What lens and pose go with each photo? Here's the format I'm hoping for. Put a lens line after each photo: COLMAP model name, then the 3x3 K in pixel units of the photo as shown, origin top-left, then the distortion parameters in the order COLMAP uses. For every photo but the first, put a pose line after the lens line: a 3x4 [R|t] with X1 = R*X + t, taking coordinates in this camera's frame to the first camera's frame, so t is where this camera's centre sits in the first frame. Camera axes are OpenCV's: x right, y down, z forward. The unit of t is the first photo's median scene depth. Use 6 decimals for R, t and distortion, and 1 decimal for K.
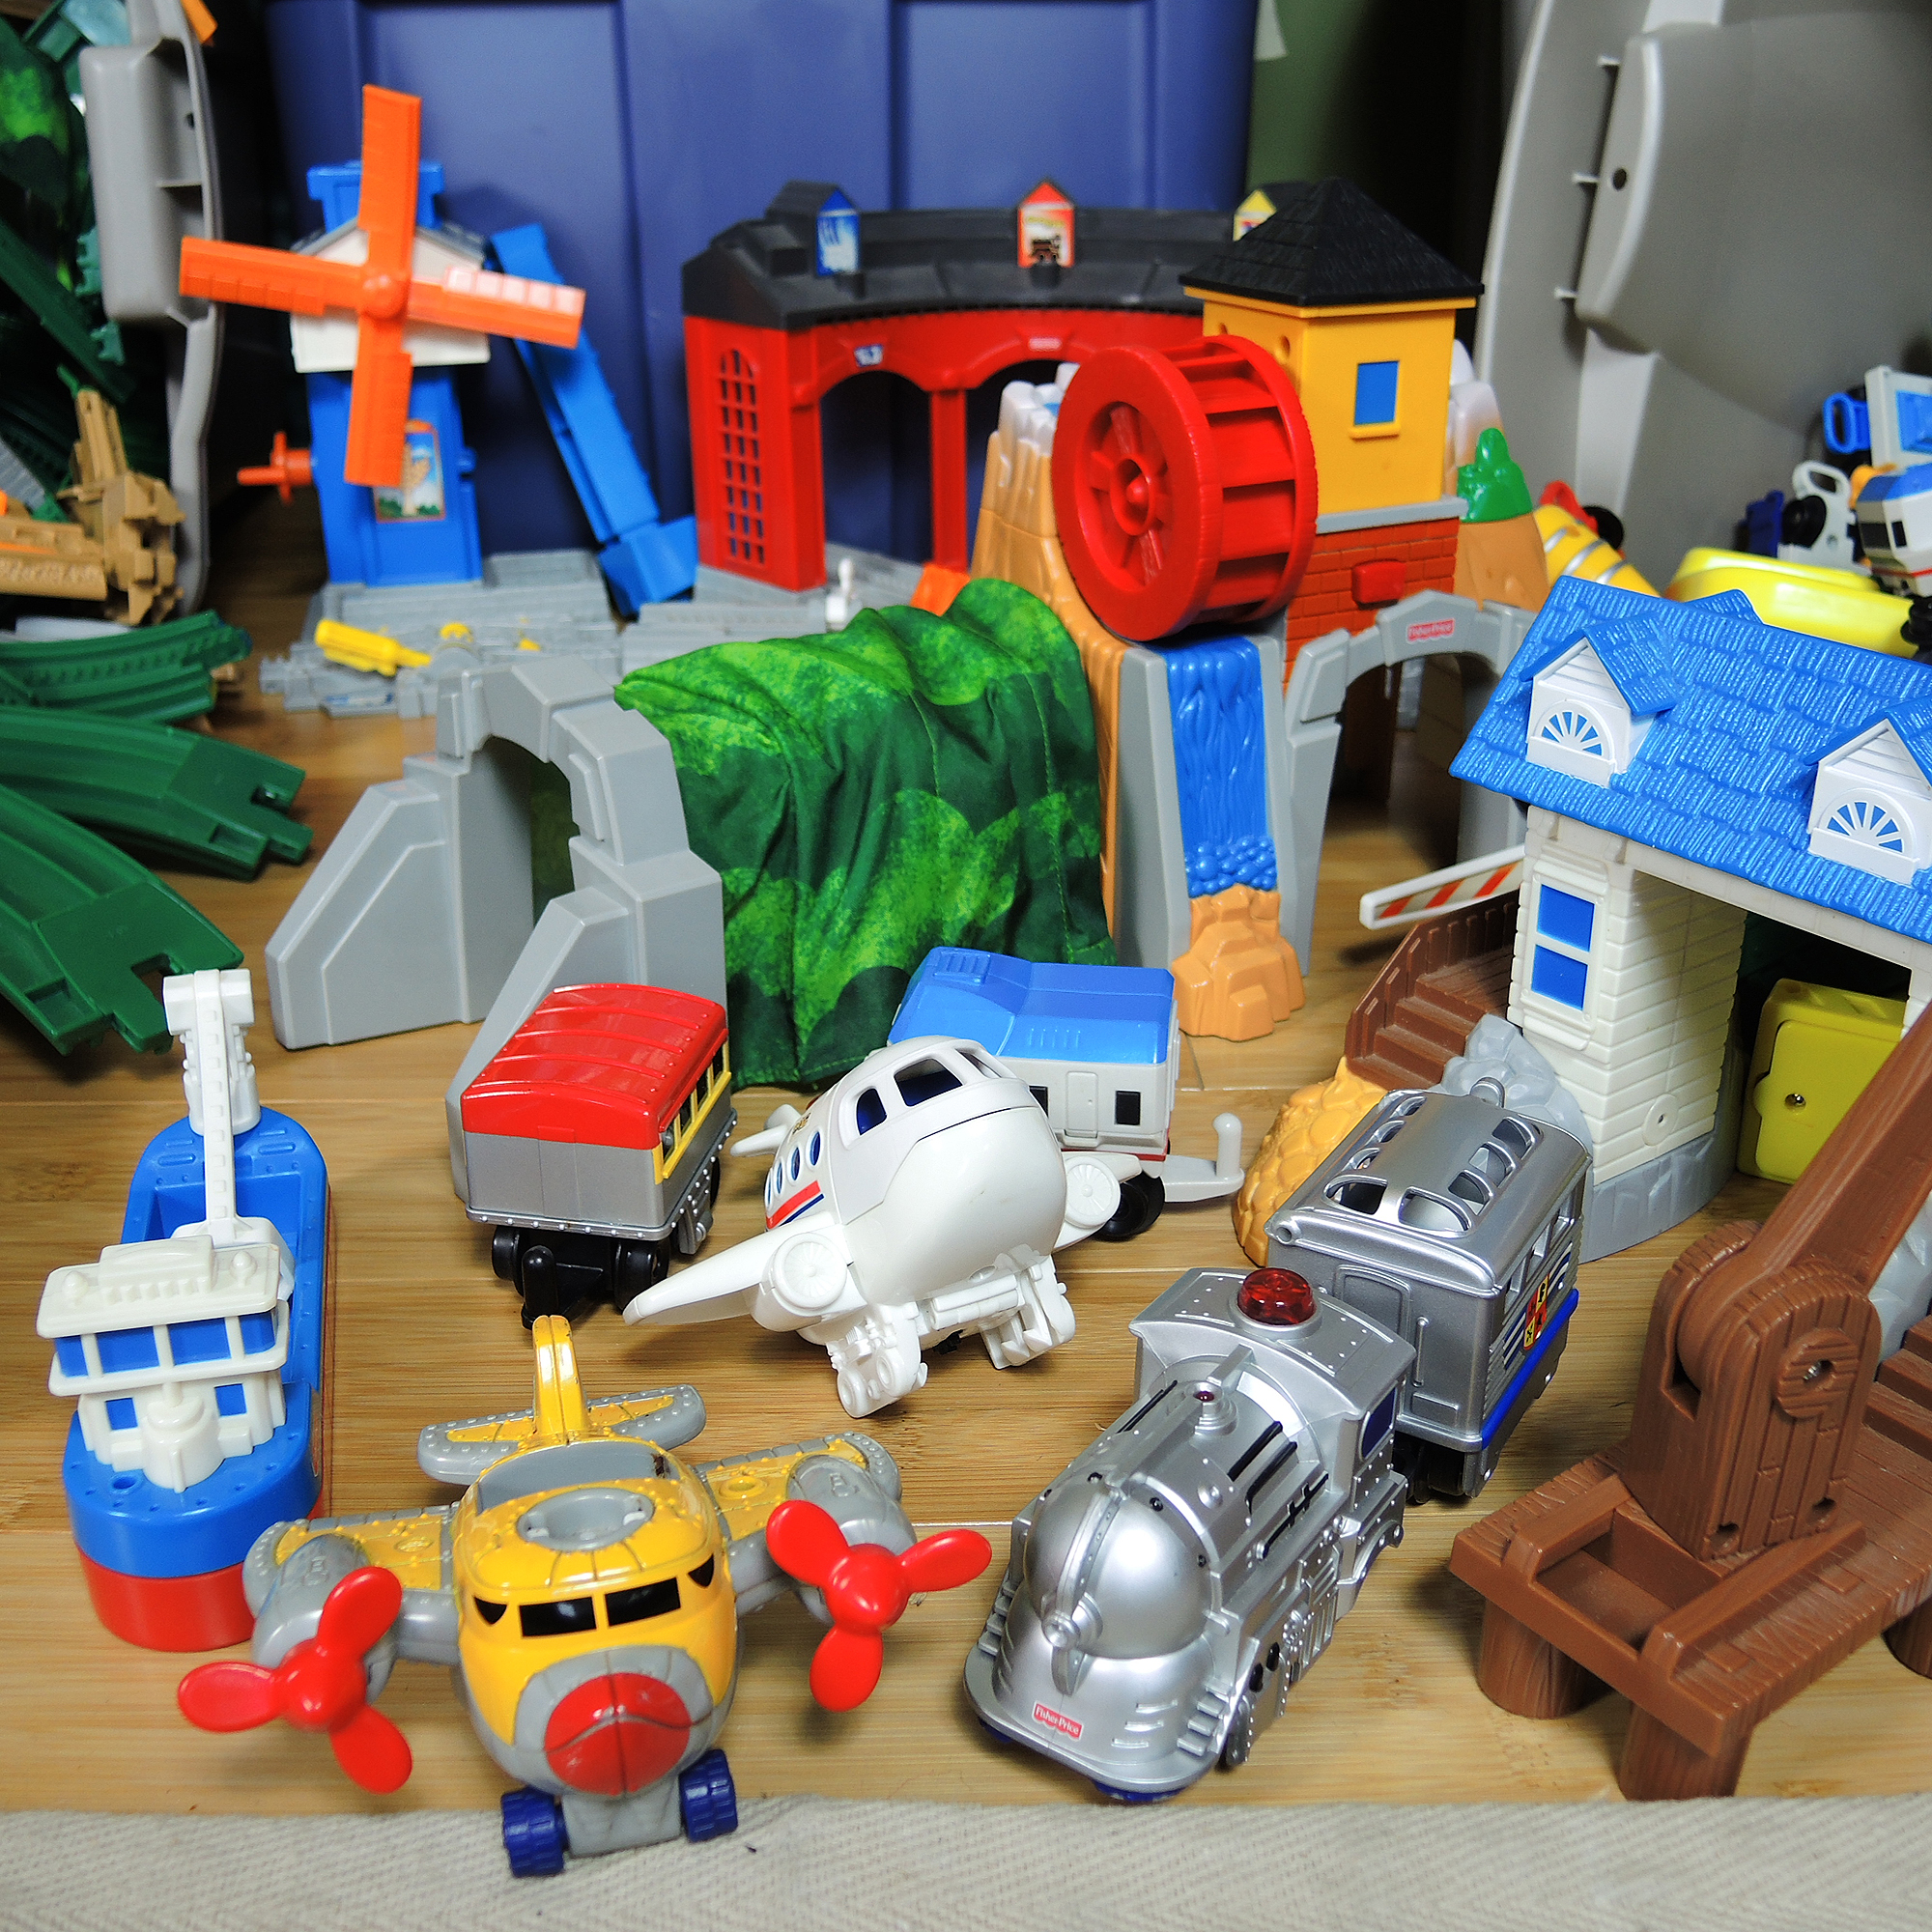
lens RADIAL K [[2161.4, 0, 966.0], [0, 2161.4, 966.0], [0, 0, 1]] dist [-0.032578, -0.075592]
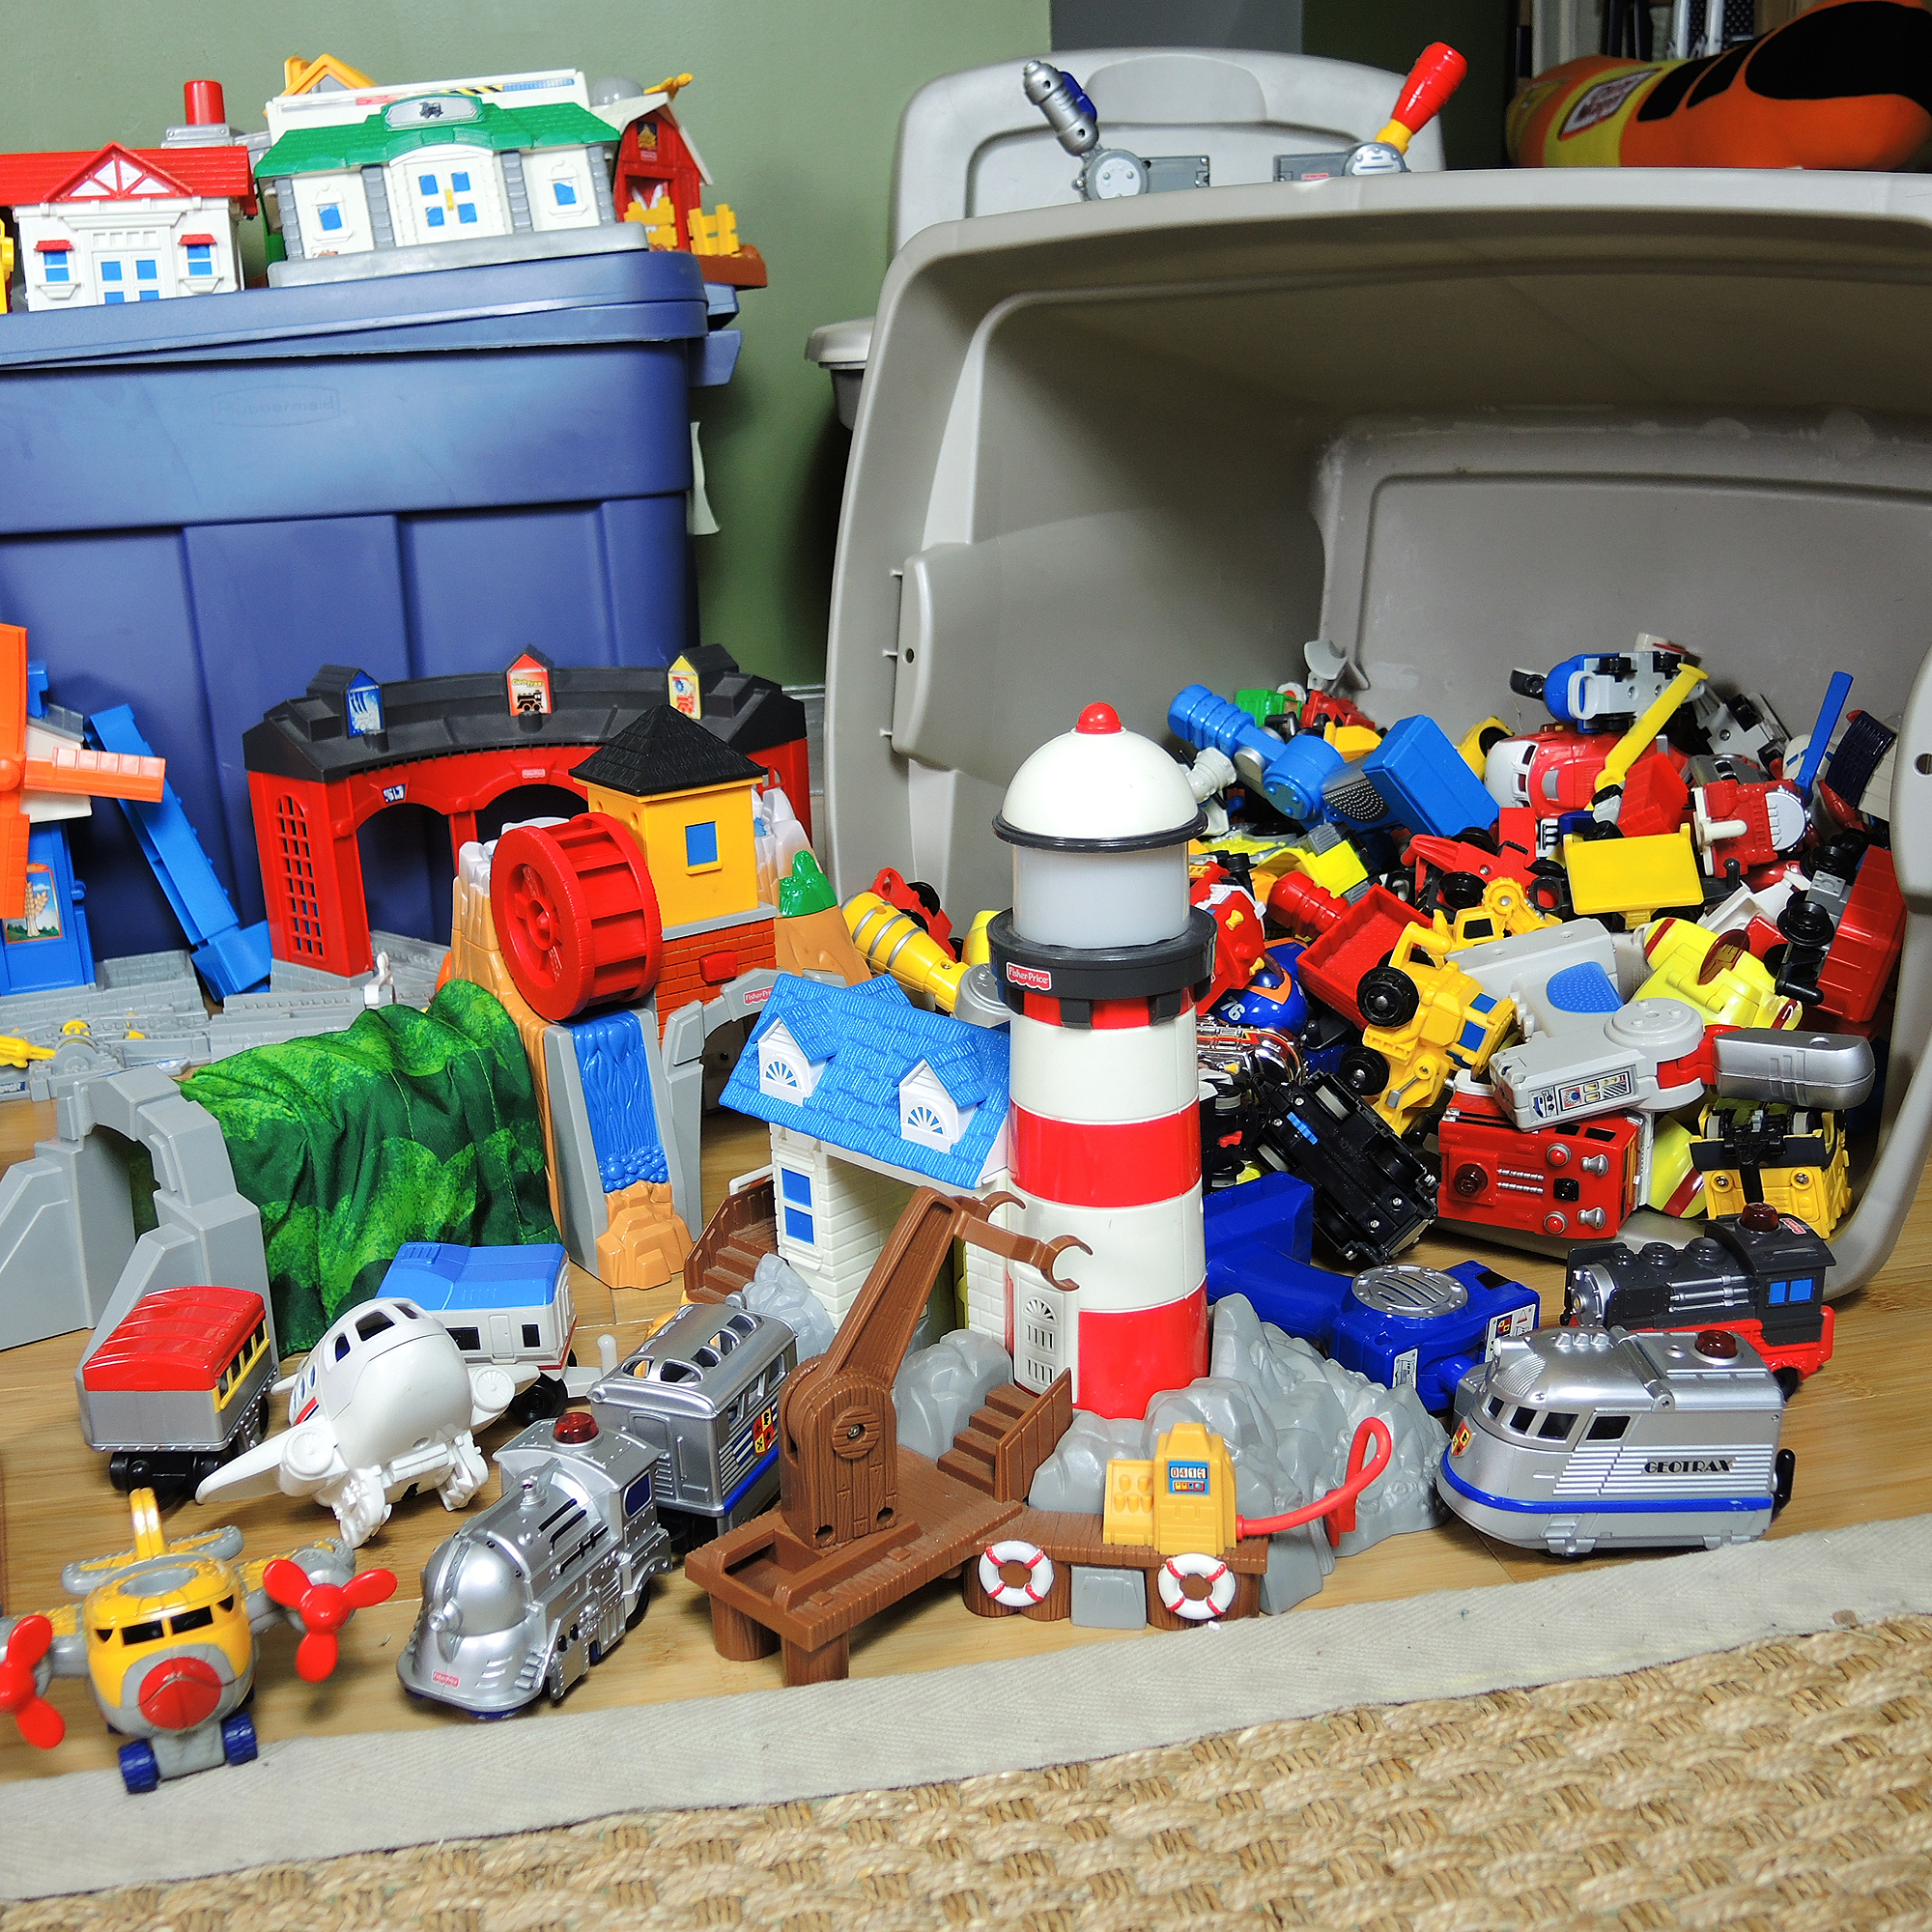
lens RADIAL K [[2161.4, 0, 966.0], [0, 2161.4, 966.0], [0, 0, 1]] dist [-0.032578, -0.075592]
pose [[0.985114, -0.075087, 0.154639, 0.141467], [0.094510, 0.987978, -0.122343, 0.019453], [-0.143593, 0.135137, 0.980367, -0.514303]]
